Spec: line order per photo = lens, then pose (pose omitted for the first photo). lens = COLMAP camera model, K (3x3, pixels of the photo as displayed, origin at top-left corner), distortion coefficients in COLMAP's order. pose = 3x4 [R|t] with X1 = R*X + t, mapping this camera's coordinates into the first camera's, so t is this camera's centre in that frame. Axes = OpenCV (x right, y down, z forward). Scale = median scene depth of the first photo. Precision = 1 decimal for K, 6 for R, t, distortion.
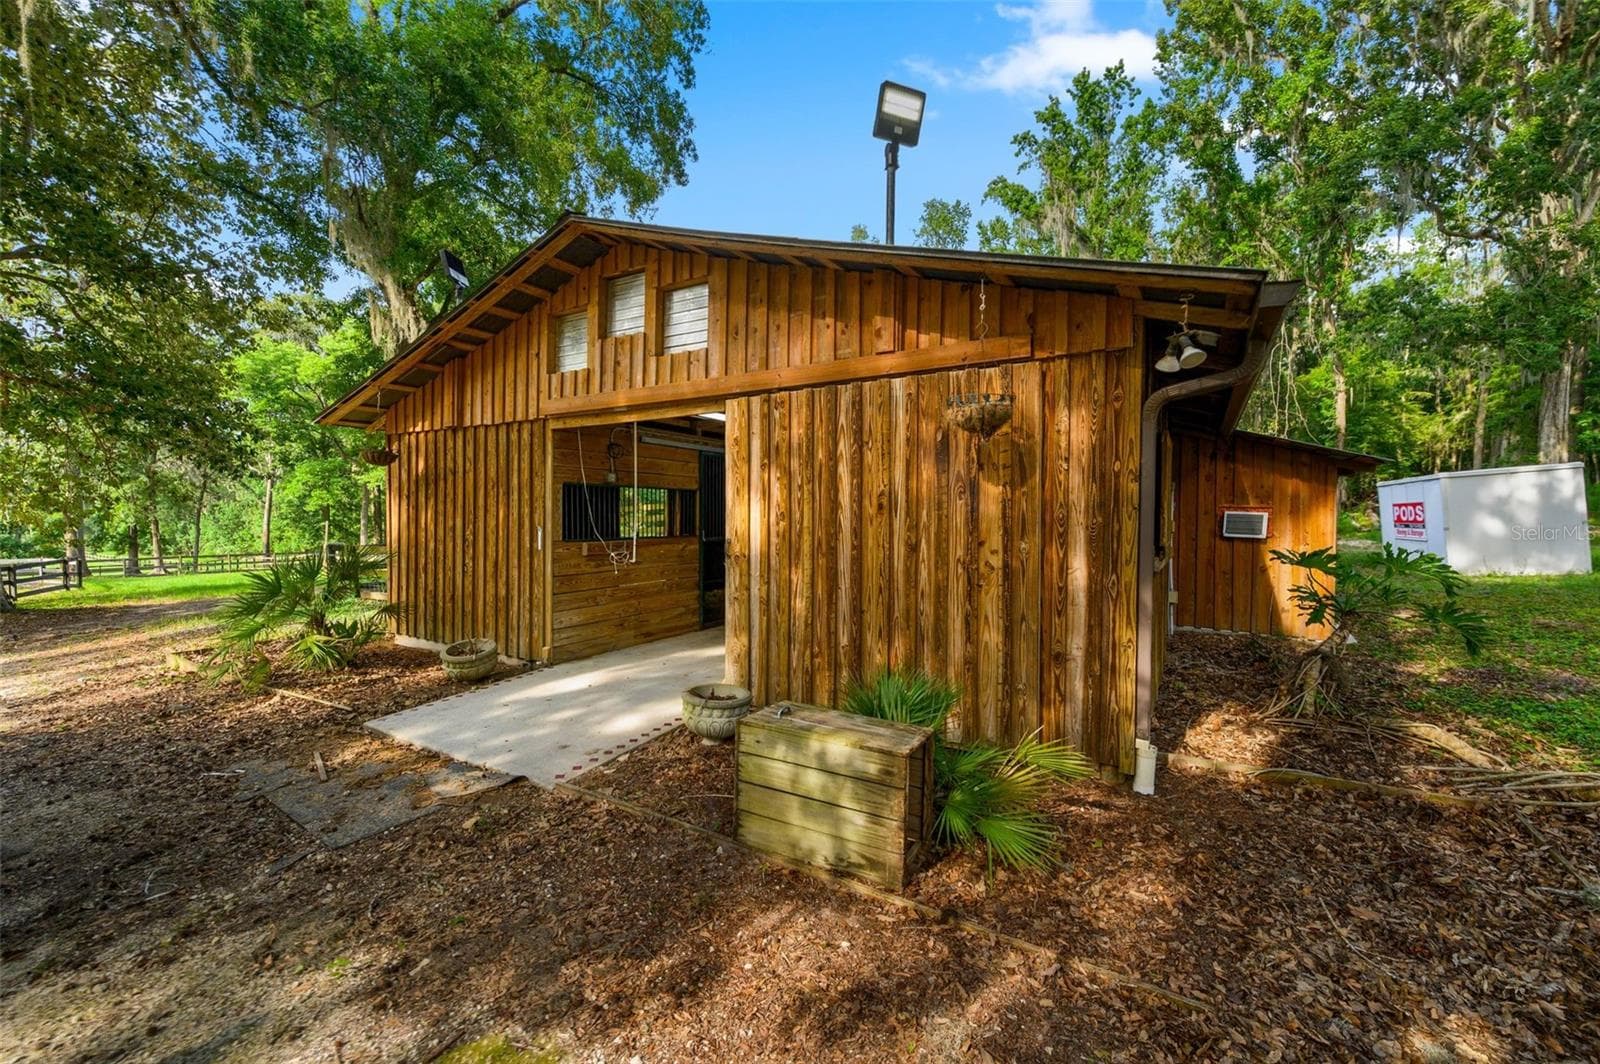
lens RADIAL K [[653.2, 0, 800.0], [0, 653.2, 532.0], [0, 0, 1]] dist [-0.000194, -0.000060]
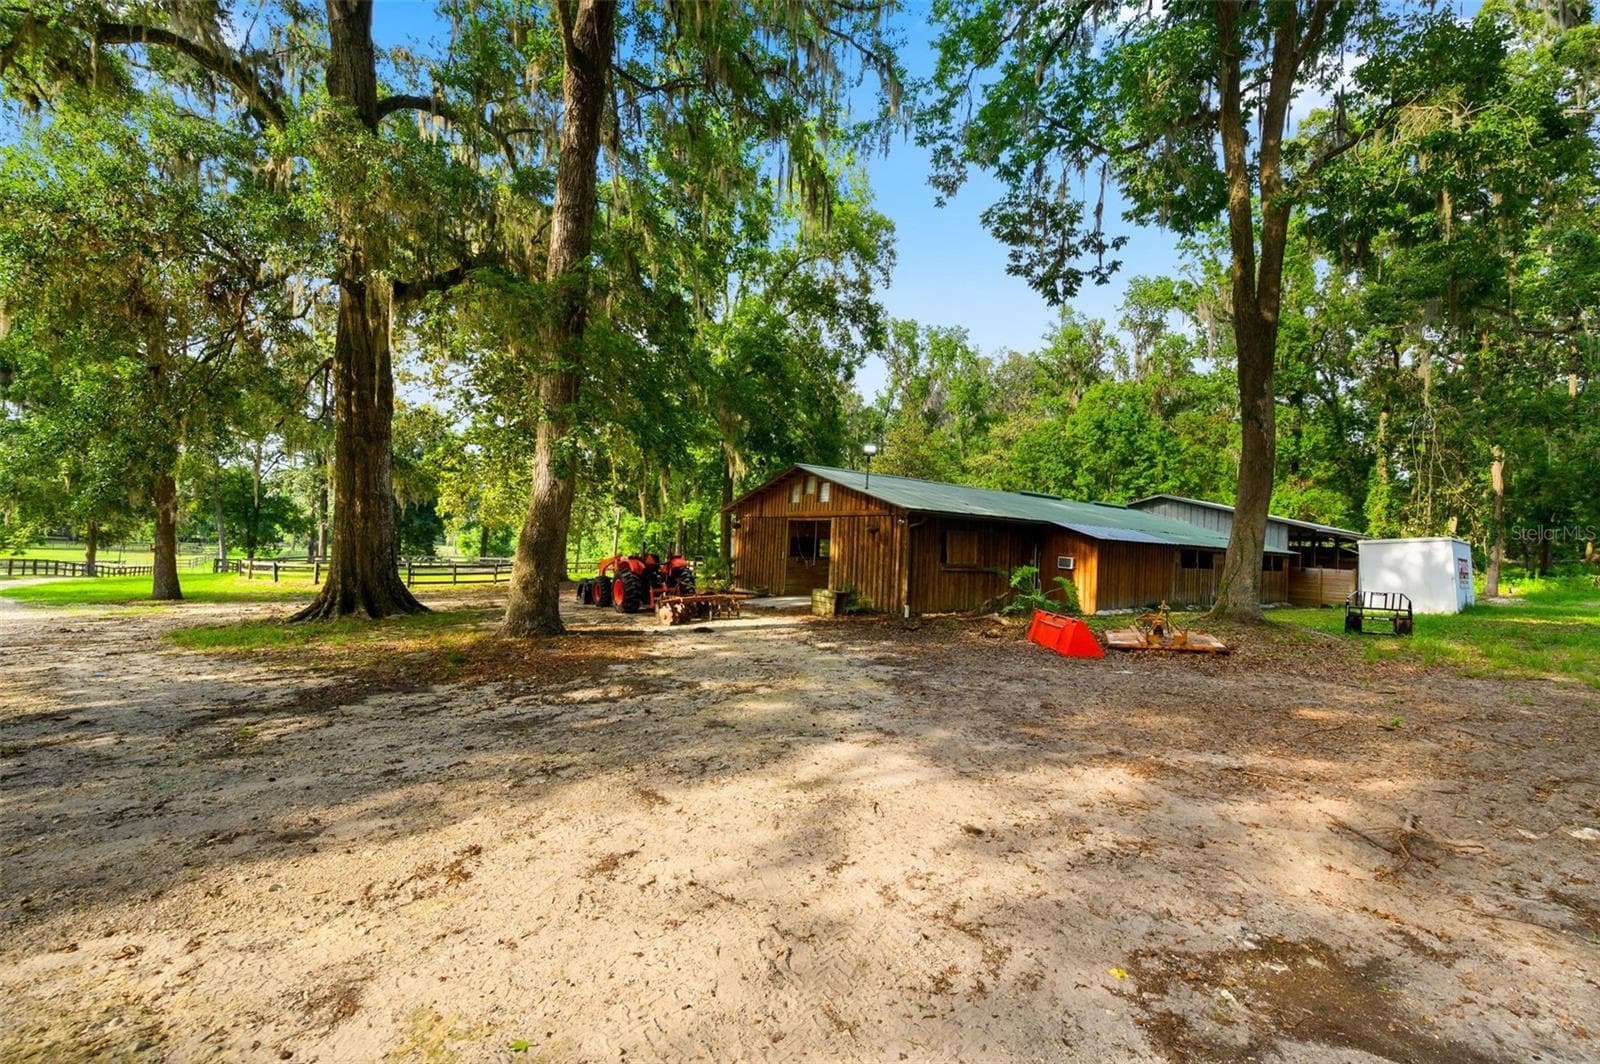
lens RADIAL K [[653.2, 0, 800.0], [0, 653.2, 532.0], [0, 0, 1]] dist [-0.000194, -0.000060]
pose [[0.928360, 0.030400, -0.370438, 0.844292], [-0.049675, 0.997856, -0.042601, 0.029937], [0.368349, 0.057951, 0.927880, -1.905758]]
